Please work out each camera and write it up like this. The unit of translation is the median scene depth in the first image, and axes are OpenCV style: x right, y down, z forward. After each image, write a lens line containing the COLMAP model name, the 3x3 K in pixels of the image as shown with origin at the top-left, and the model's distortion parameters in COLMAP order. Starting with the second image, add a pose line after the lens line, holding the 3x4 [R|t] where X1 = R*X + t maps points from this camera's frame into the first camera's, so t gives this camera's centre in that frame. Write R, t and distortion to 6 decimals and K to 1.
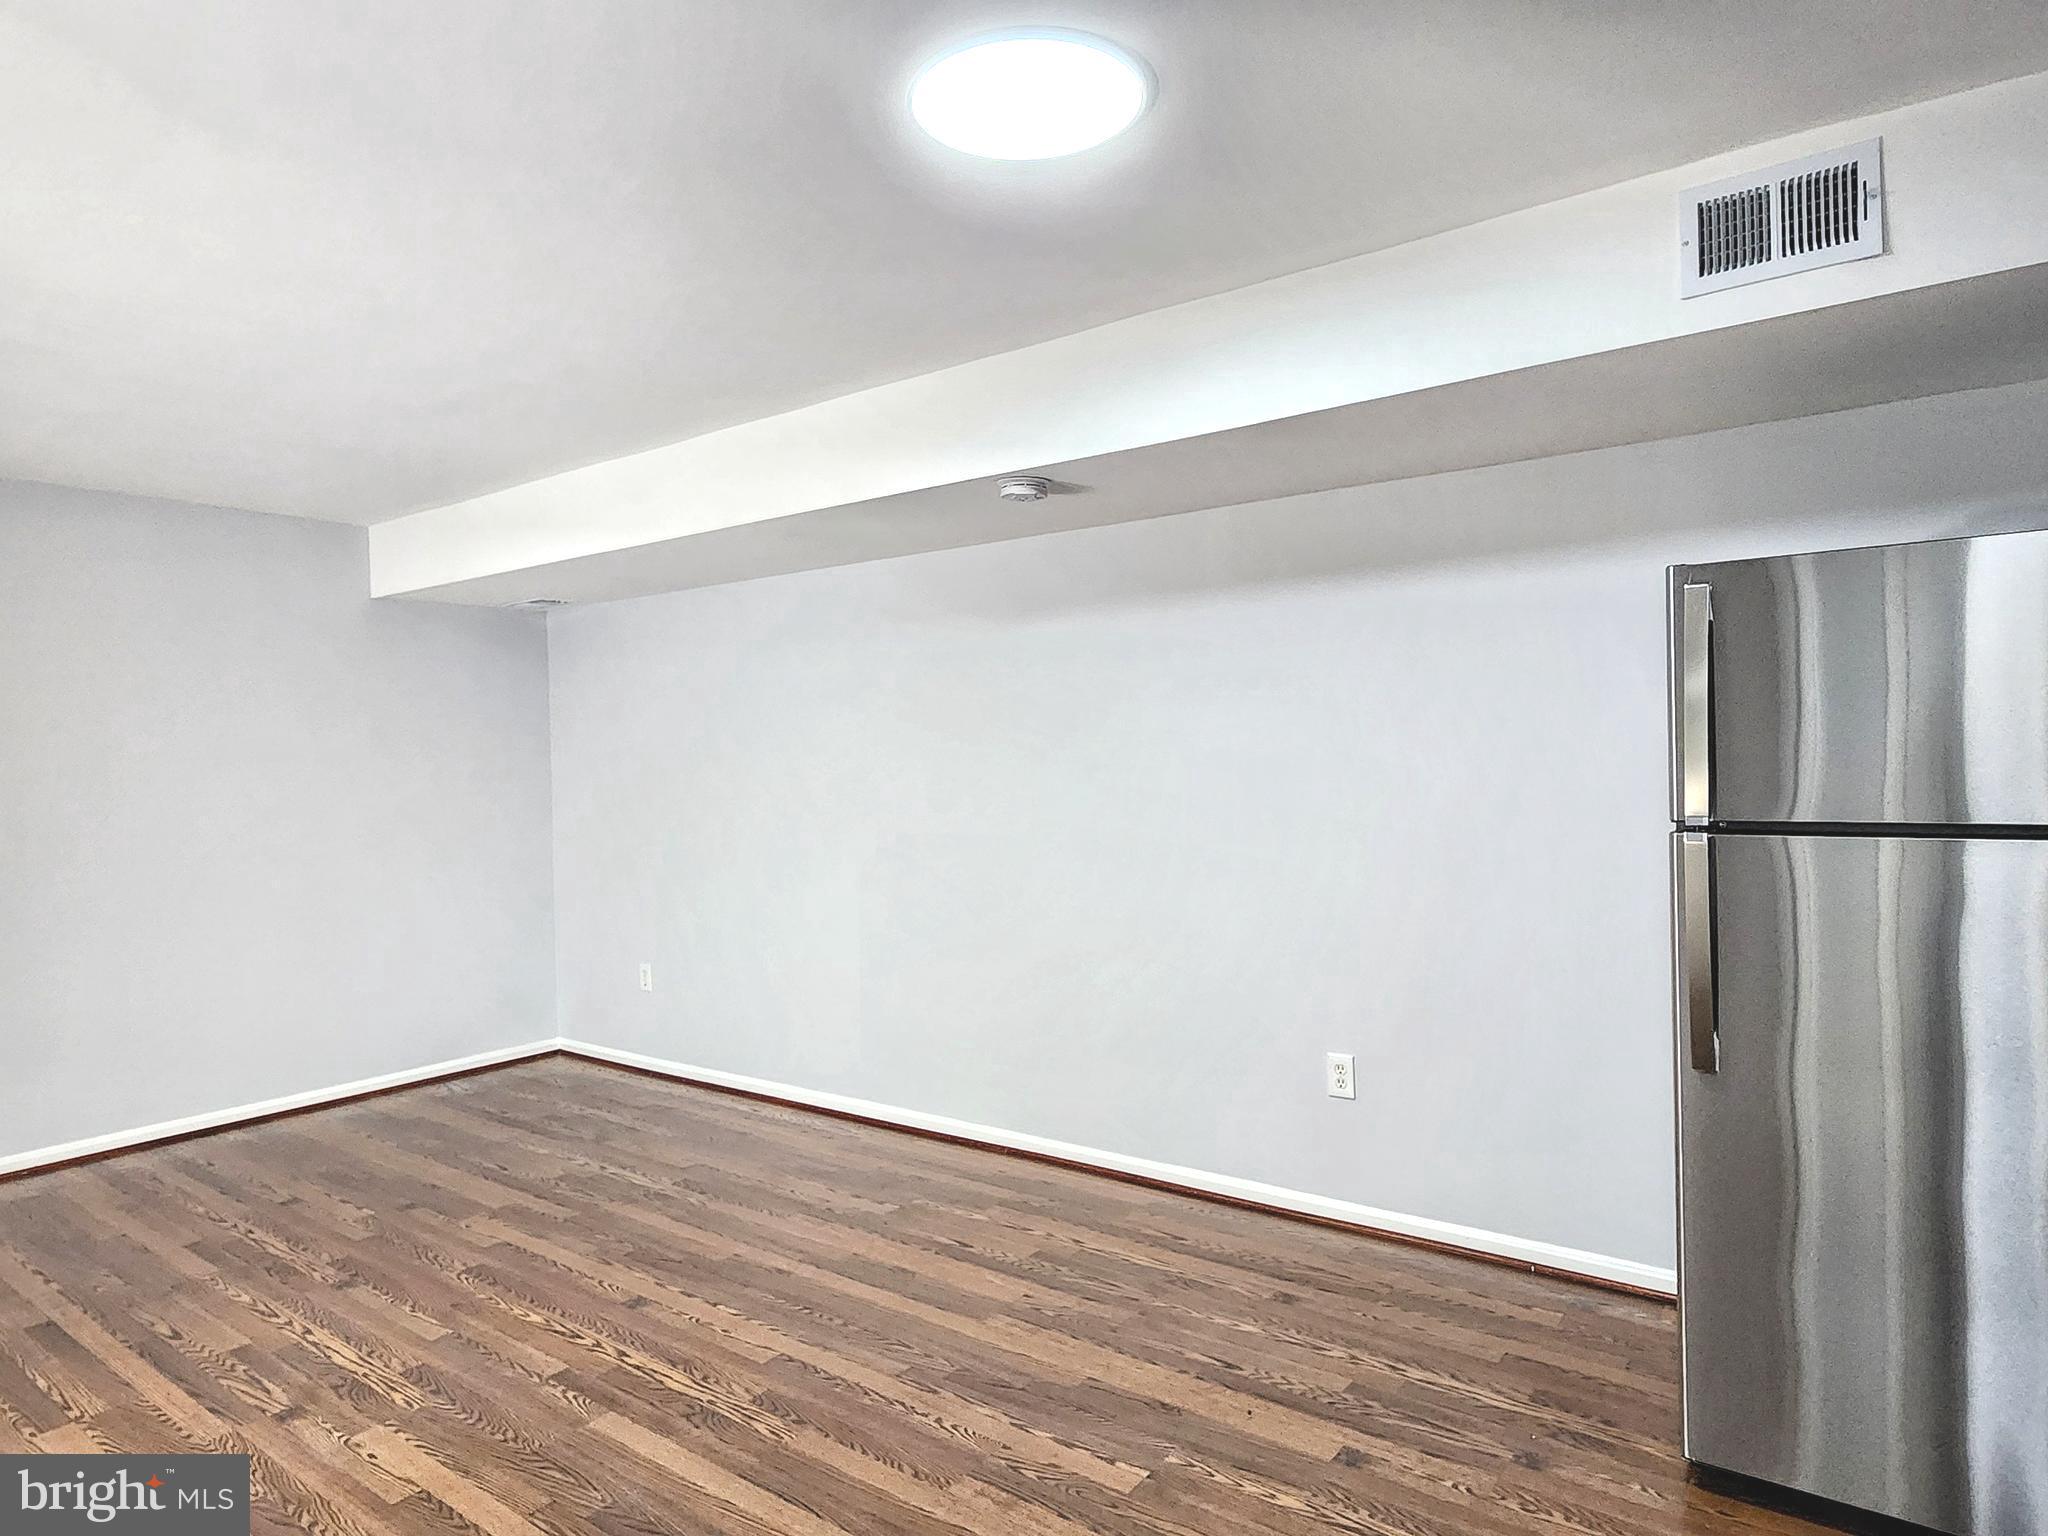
lens RADIAL K [[1202.0, 0, 999.9], [0, 1202.0, 770.2], [0, 0, 1]] dist [-0.000377, 0.000054]
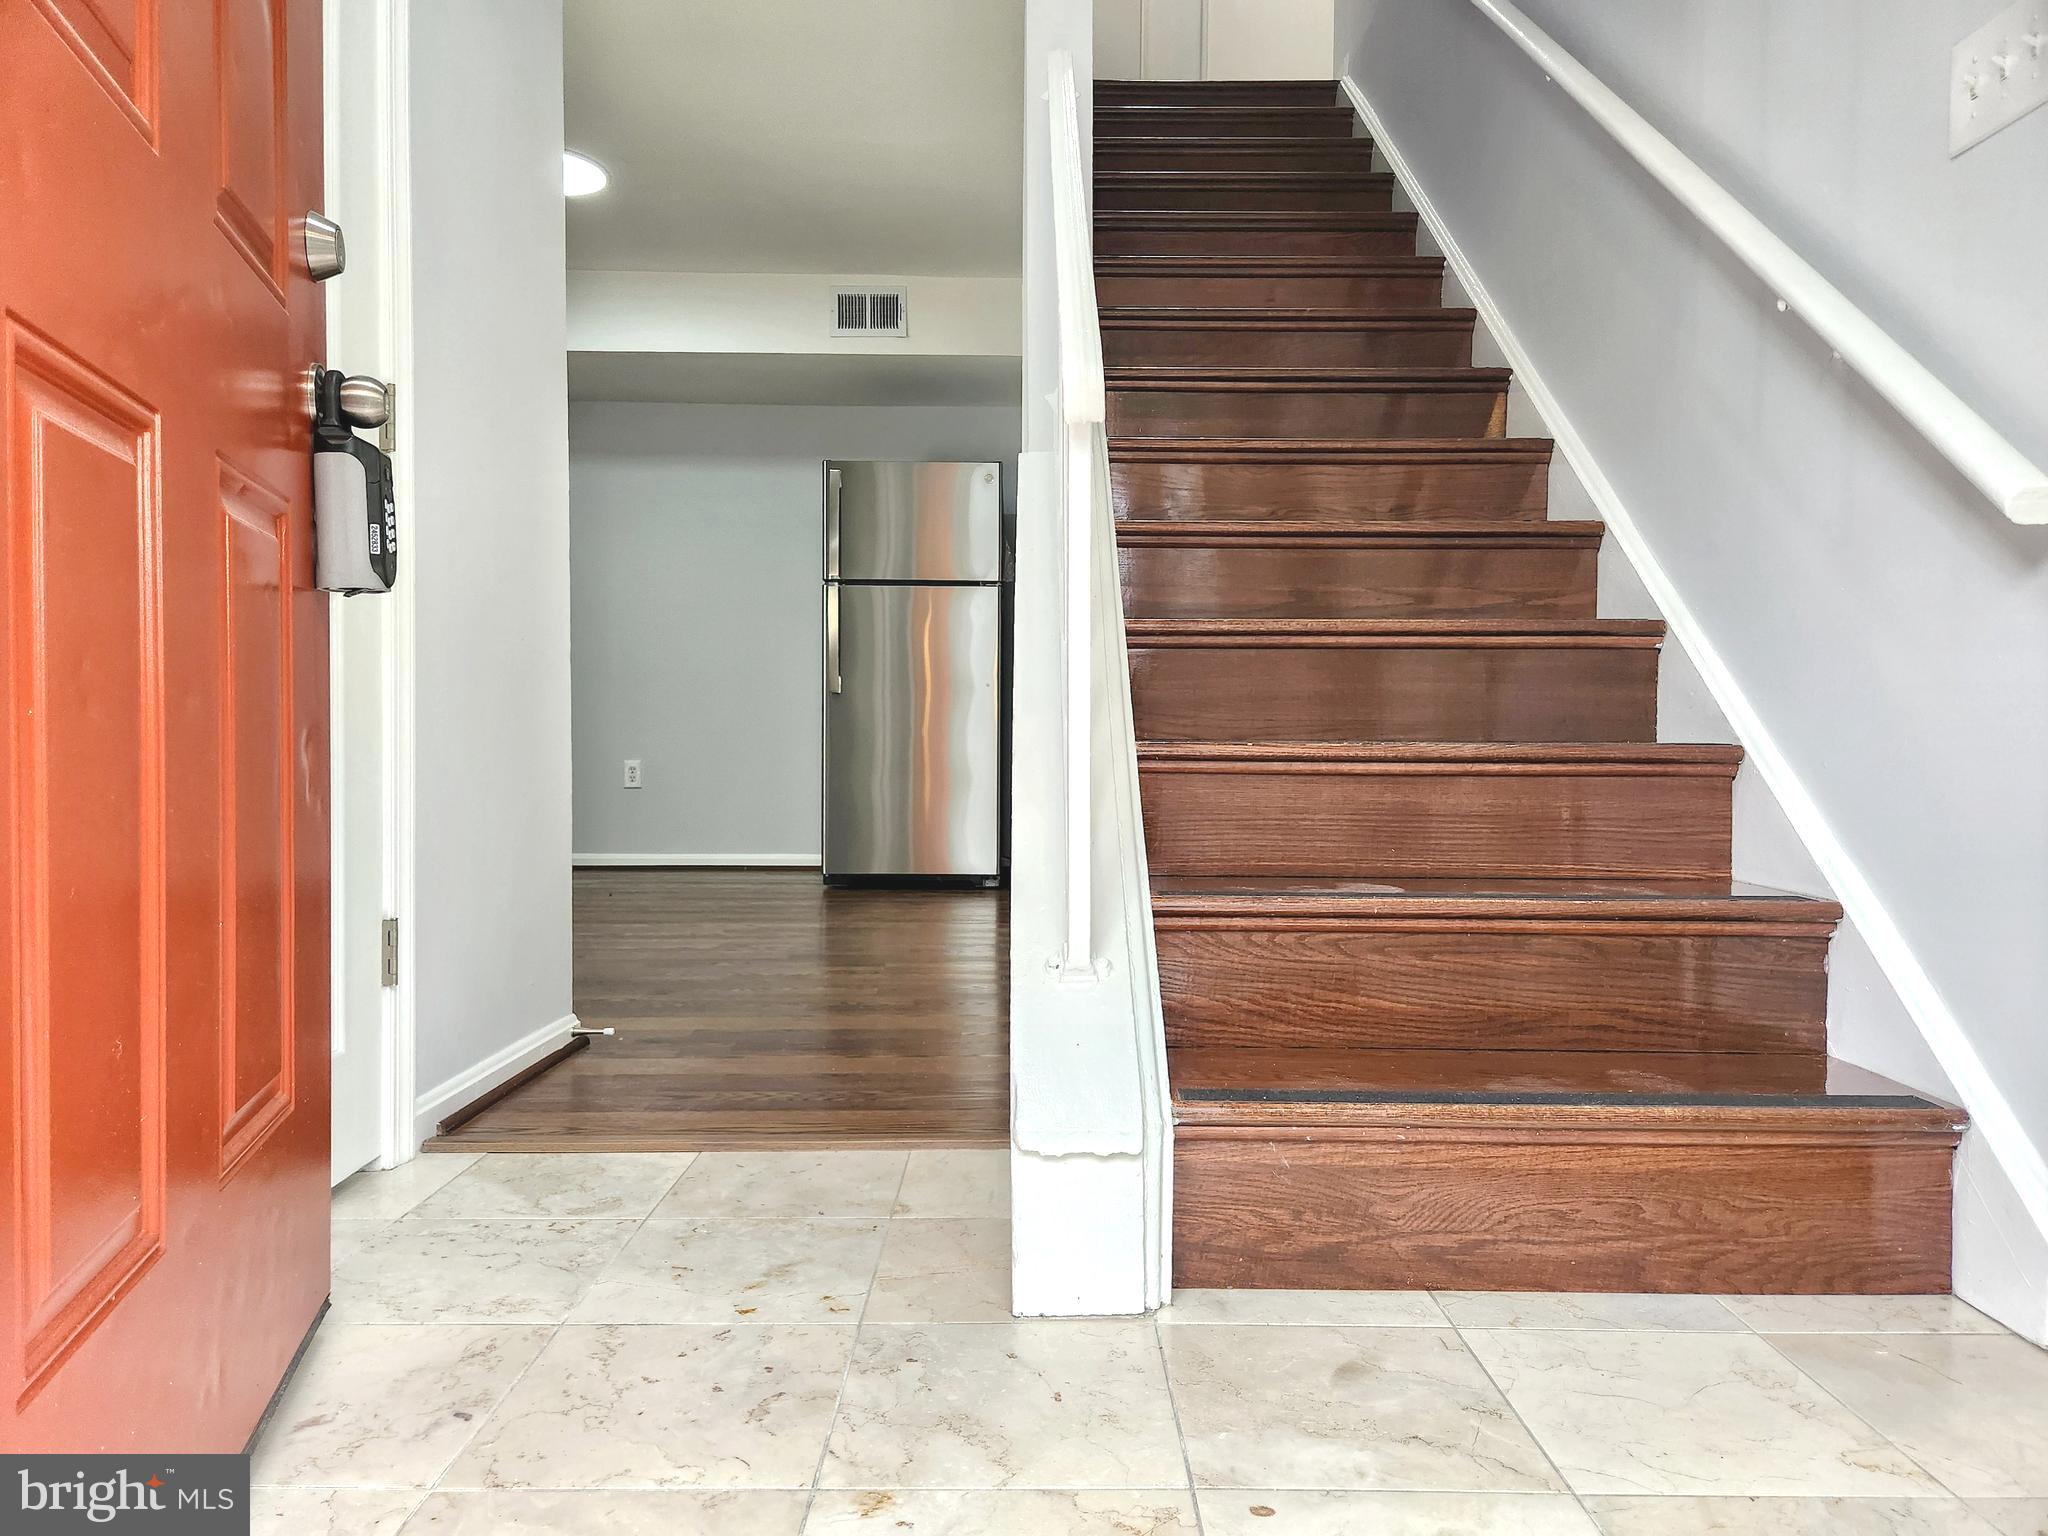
lens RADIAL K [[1402.7, 0, 1037.1], [0, 1402.7, 780.4], [0, 0, 1]] dist [0.071397, -0.070564]
pose [[0.785650, 0.010818, 0.618577, -0.707259], [-0.018672, 0.999806, 0.006229, 0.384604], [-0.618390, -0.016444, 0.785700, -1.243676]]
